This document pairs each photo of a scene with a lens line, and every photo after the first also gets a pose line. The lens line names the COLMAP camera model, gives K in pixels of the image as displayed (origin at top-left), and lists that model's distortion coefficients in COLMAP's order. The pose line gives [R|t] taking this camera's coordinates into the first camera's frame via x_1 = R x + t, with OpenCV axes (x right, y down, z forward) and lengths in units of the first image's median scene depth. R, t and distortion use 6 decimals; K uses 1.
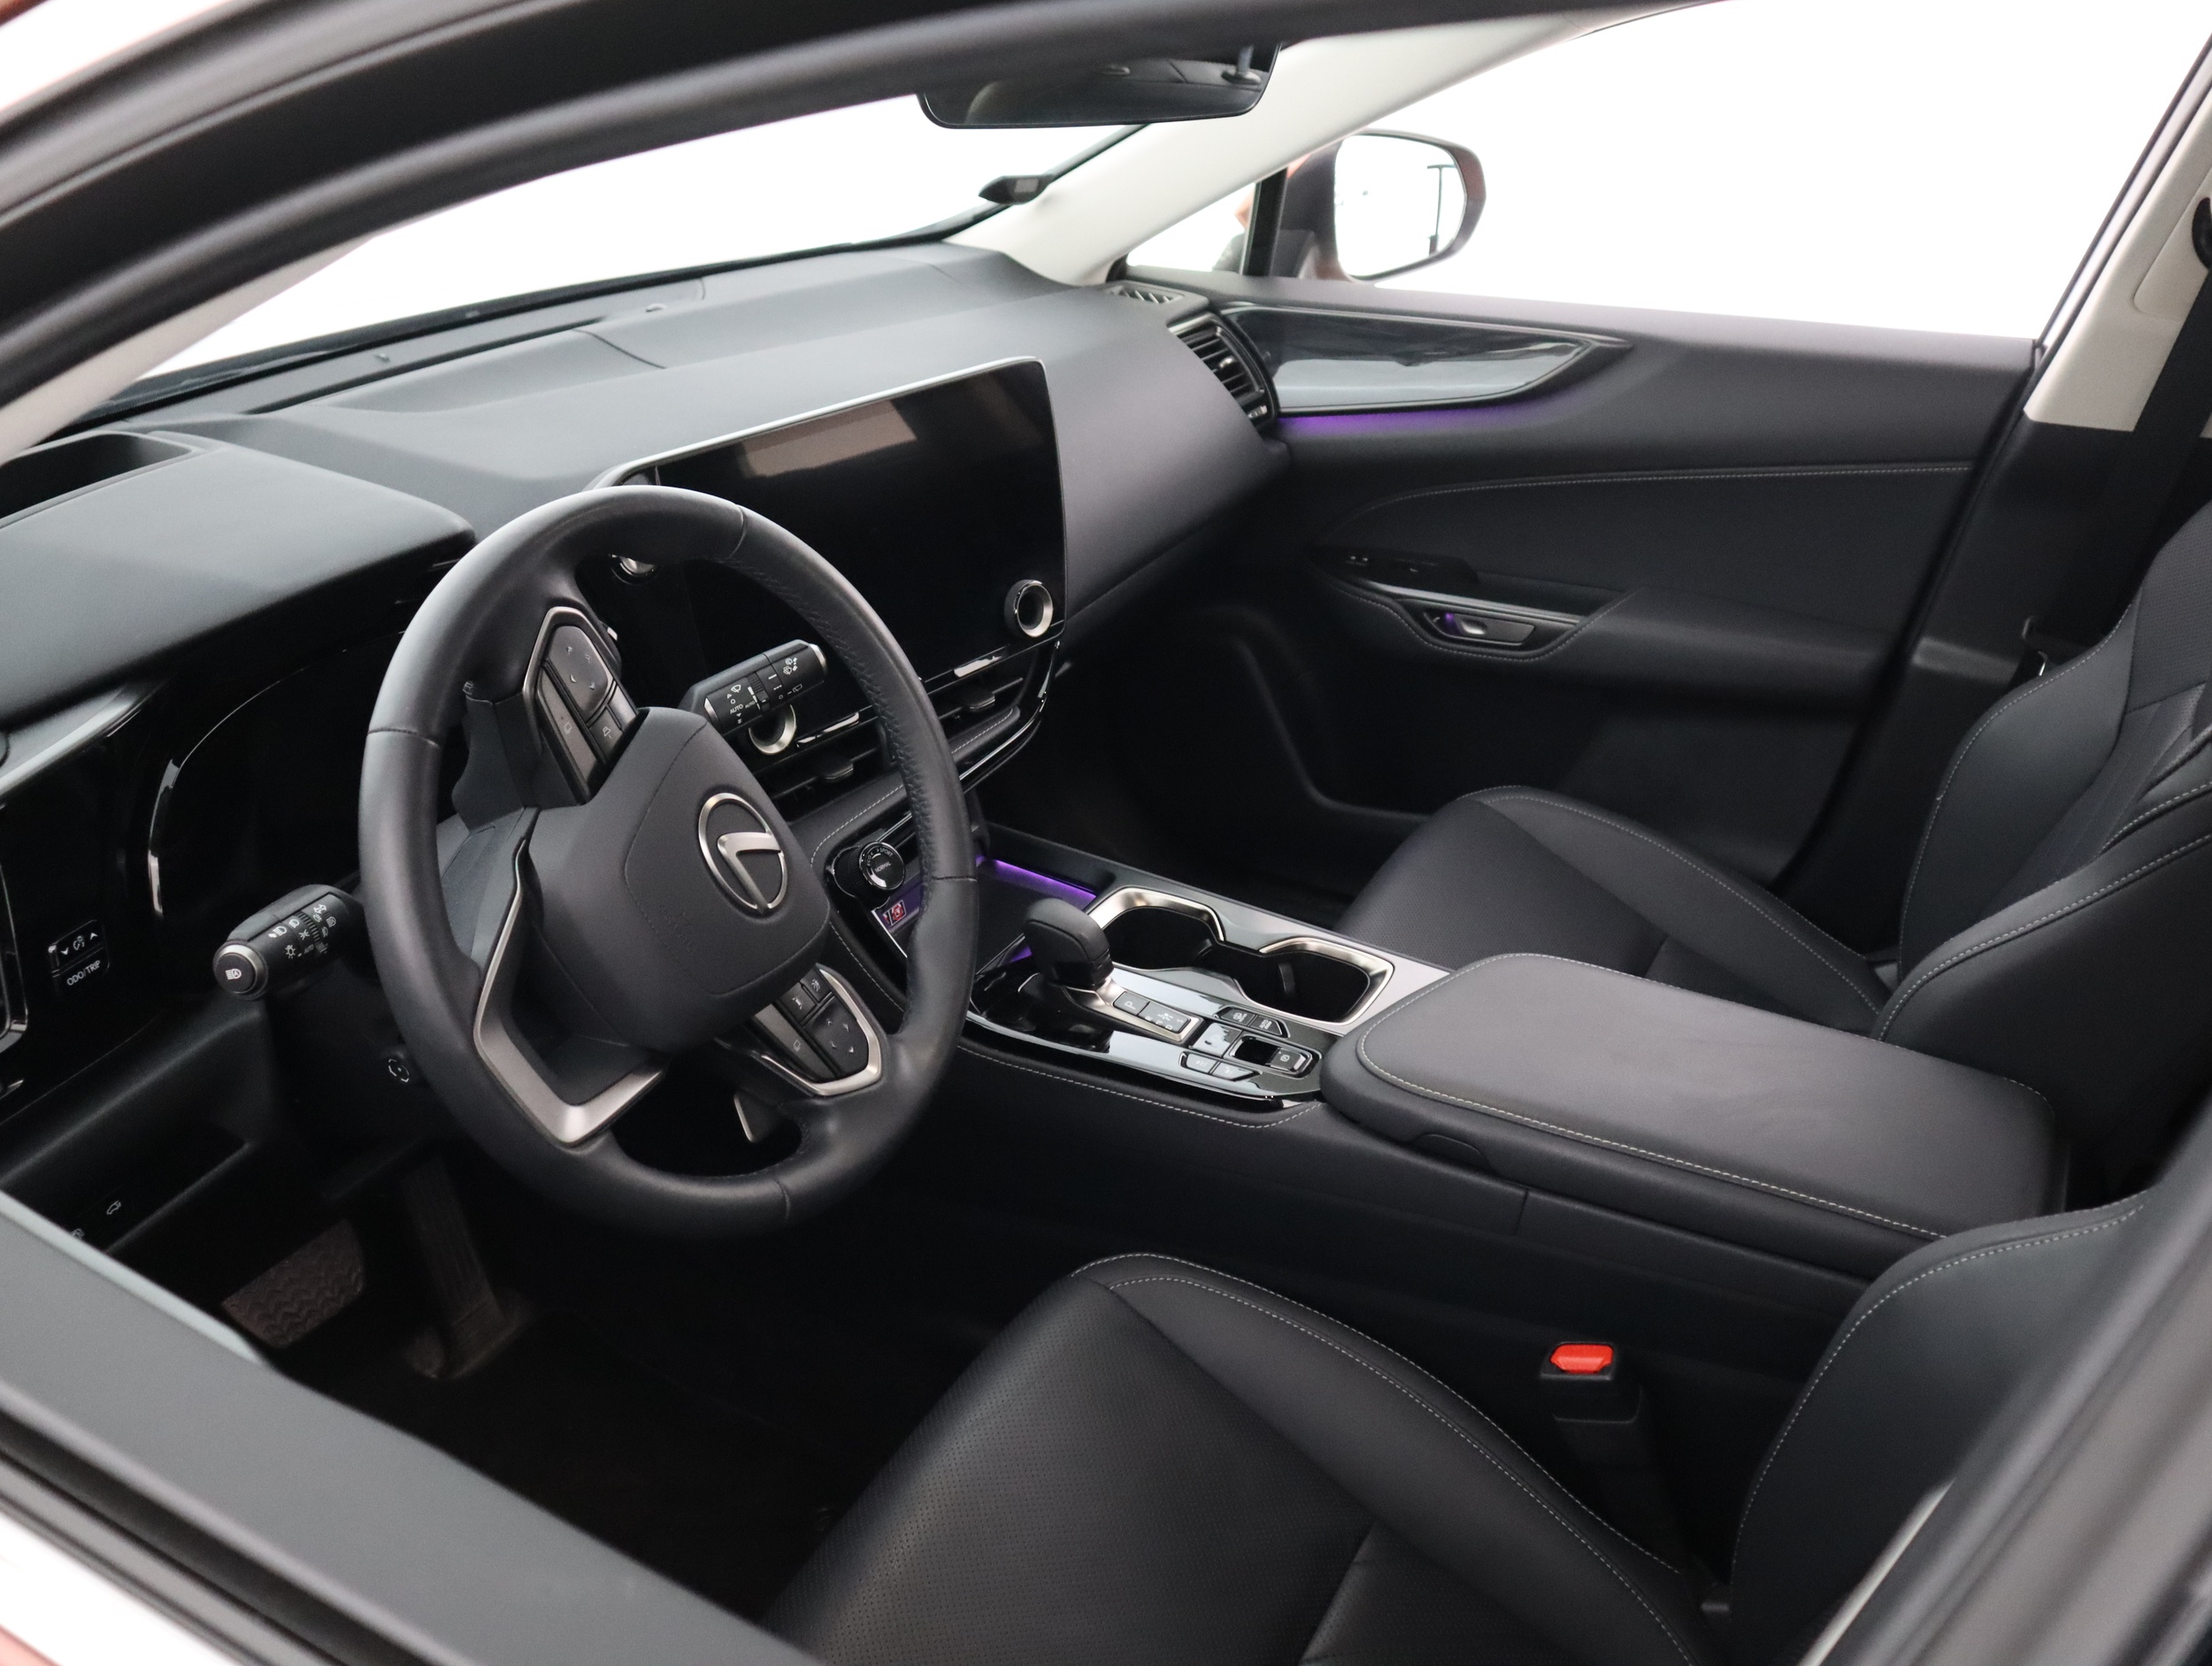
lens RADIAL K [[1643.8, 0, 1106.0], [0, 1643.8, 833.0], [0, 0, 1]] dist [-0.090212, 0.004430]
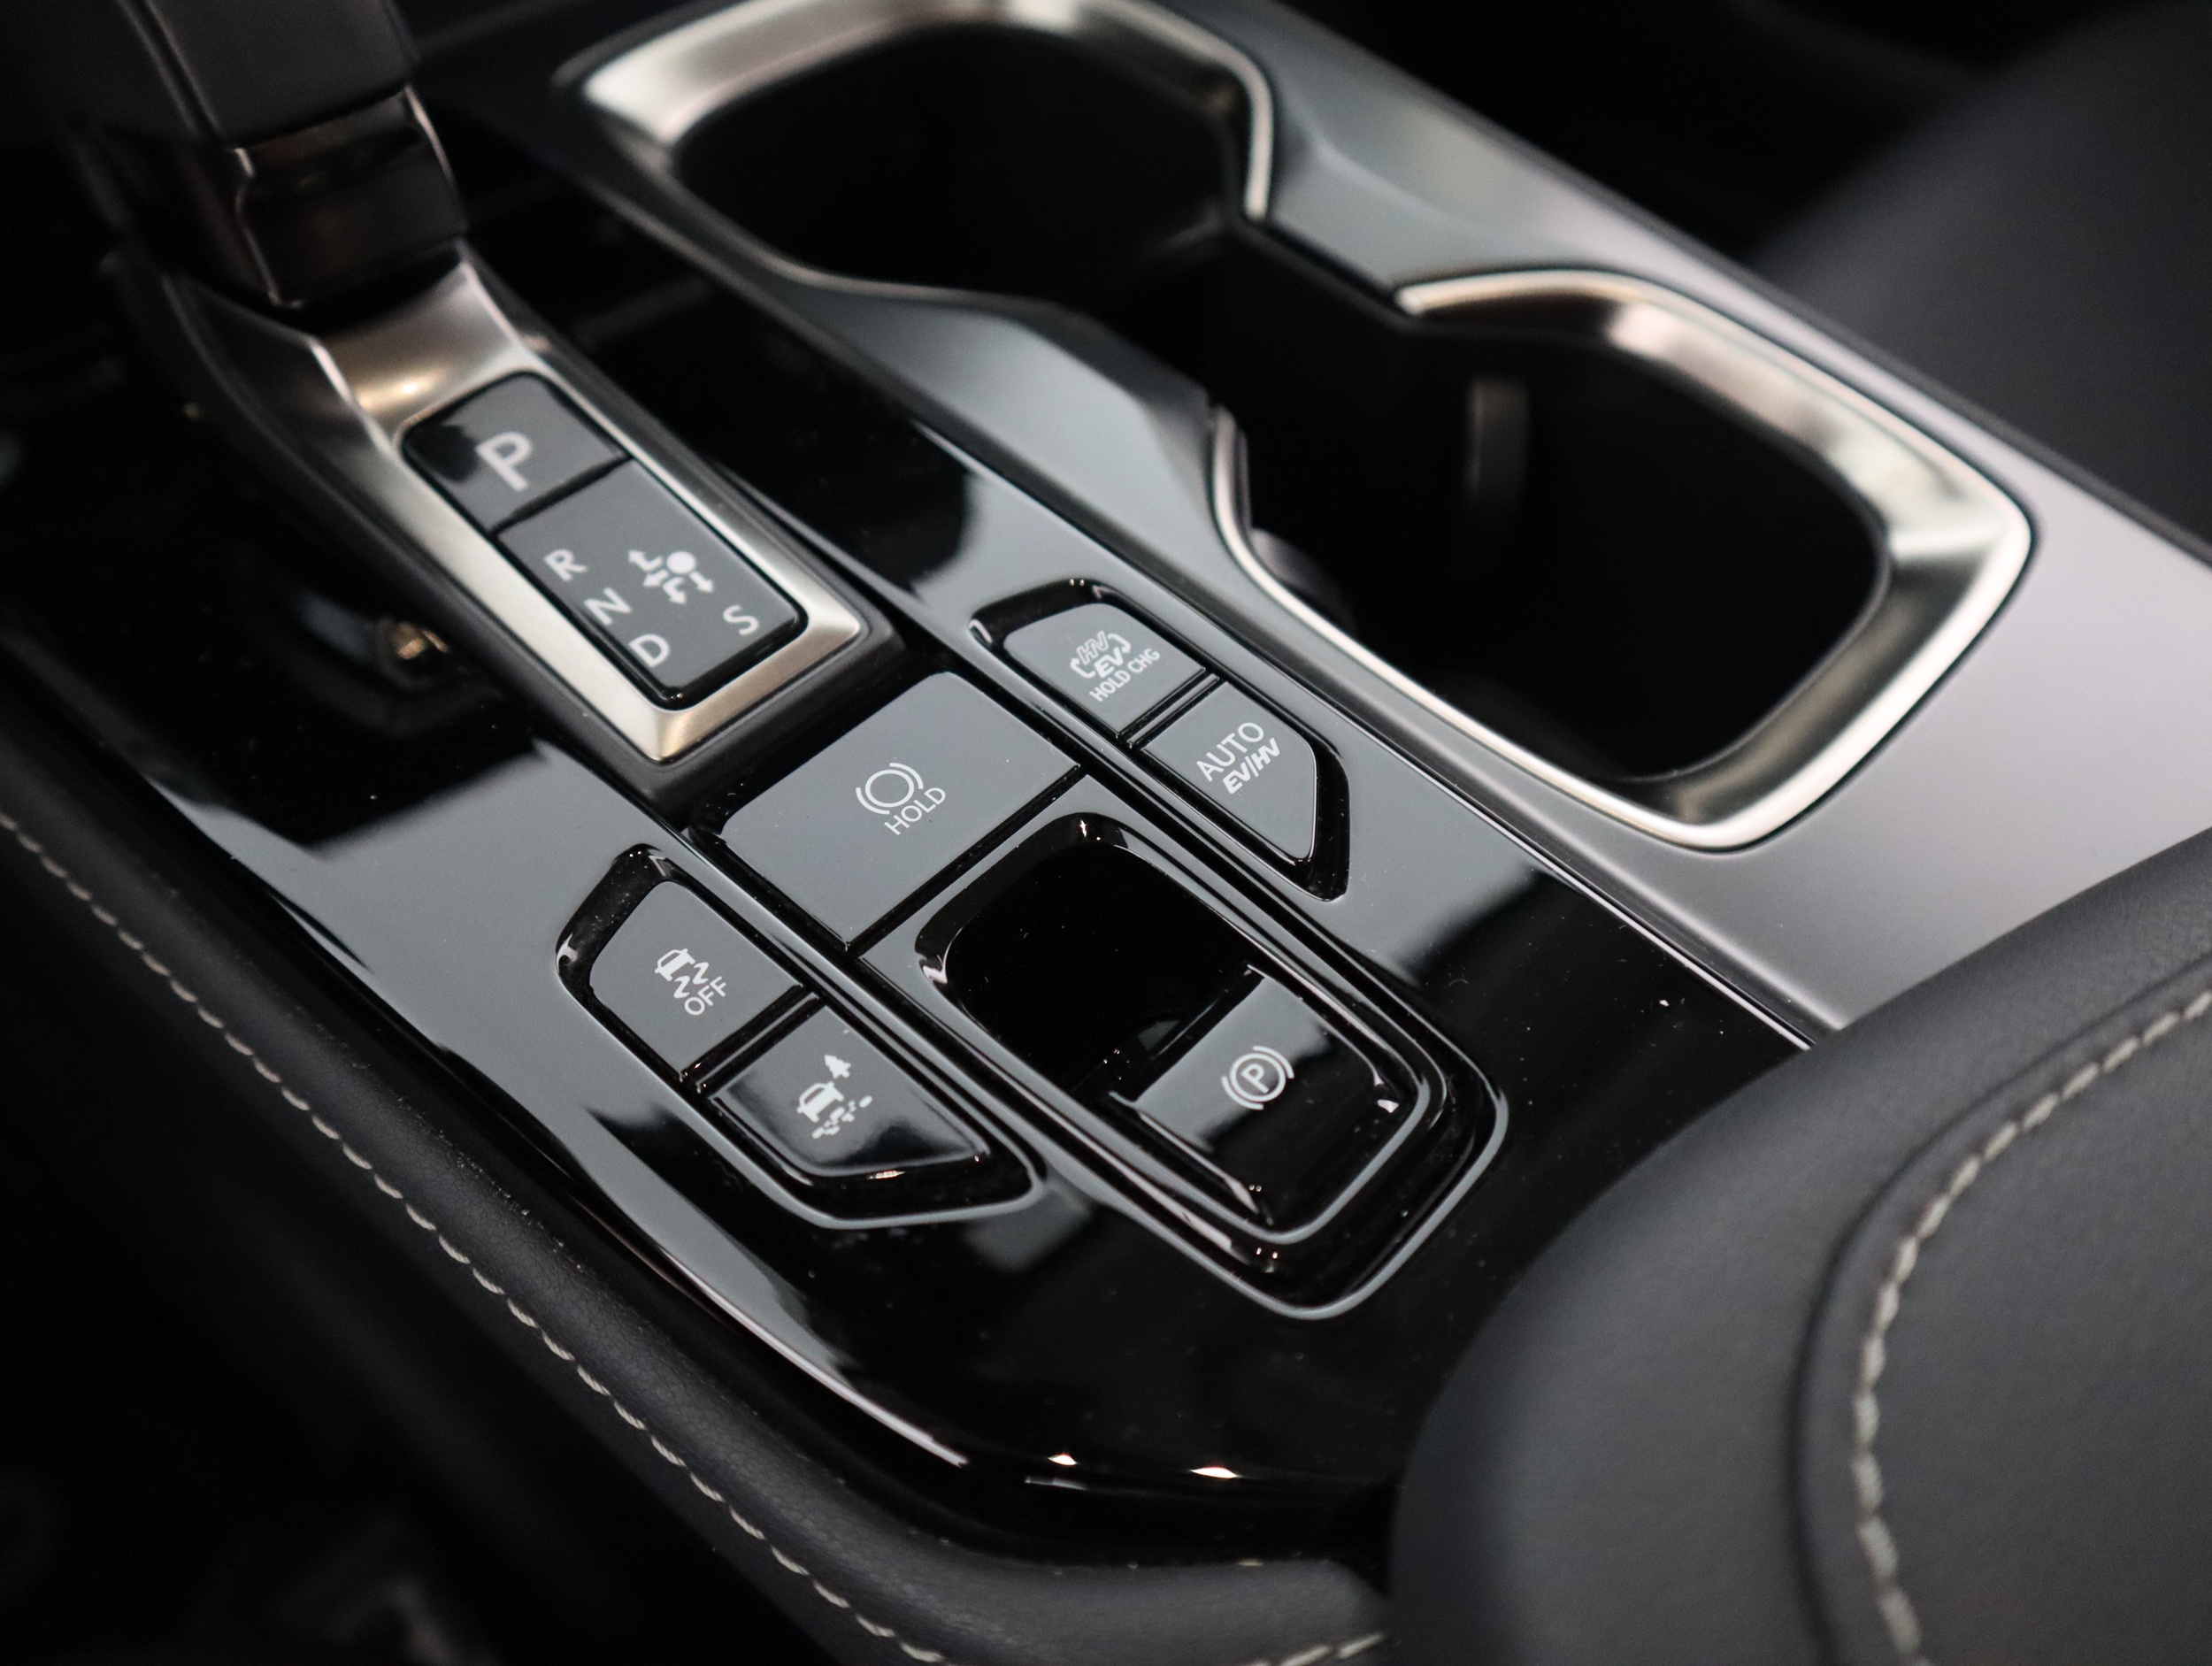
lens RADIAL K [[1643.8, 0, 1106.0], [0, 1643.8, 833.0], [0, 0, 1]] dist [-0.090212, 0.004430]
pose [[0.966128, 0.242538, -0.088158, 0.087825], [-0.185798, 0.890819, 0.414634, 0.051061], [0.179097, -0.384210, 0.905708, 0.740714]]
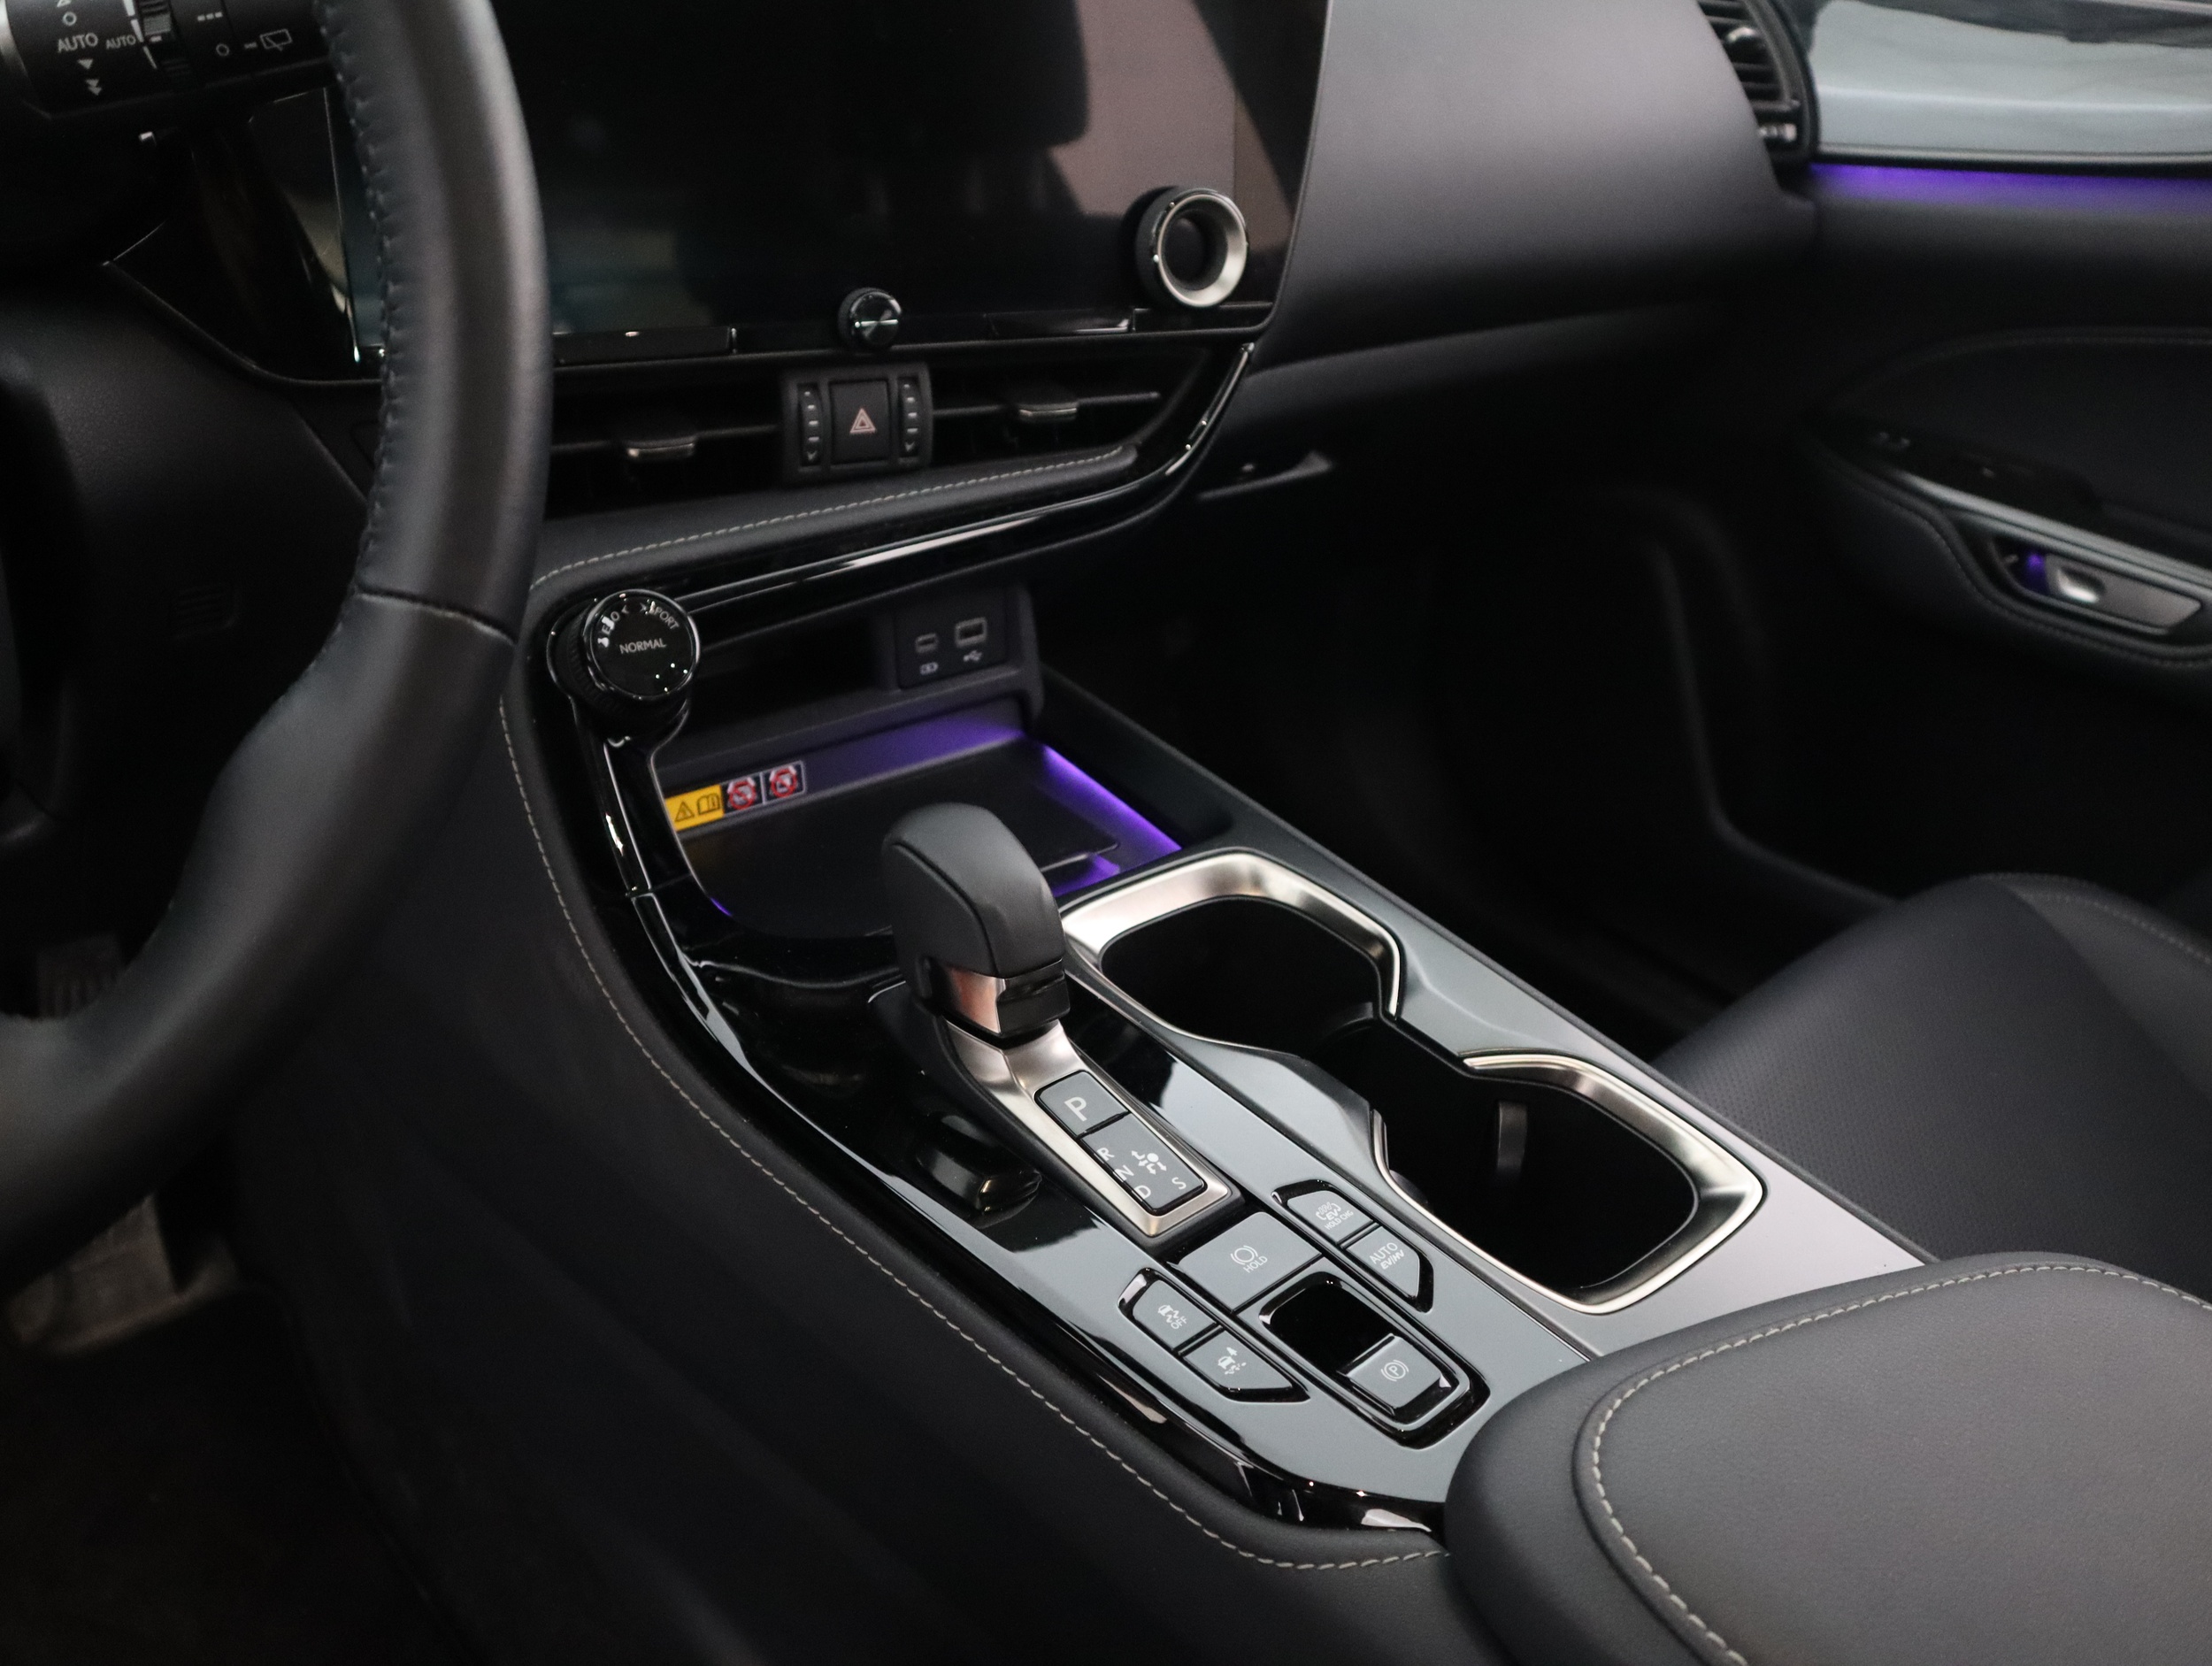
lens RADIAL K [[1643.8, 0, 1106.0], [0, 1643.8, 833.0], [0, 0, 1]] dist [-0.090212, 0.004430]
pose [[0.936992, 0.253447, -0.240440, 0.089180], [-0.250099, 0.967180, 0.044867, 0.016994], [0.243920, 0.018094, 0.969627, 0.532491]]
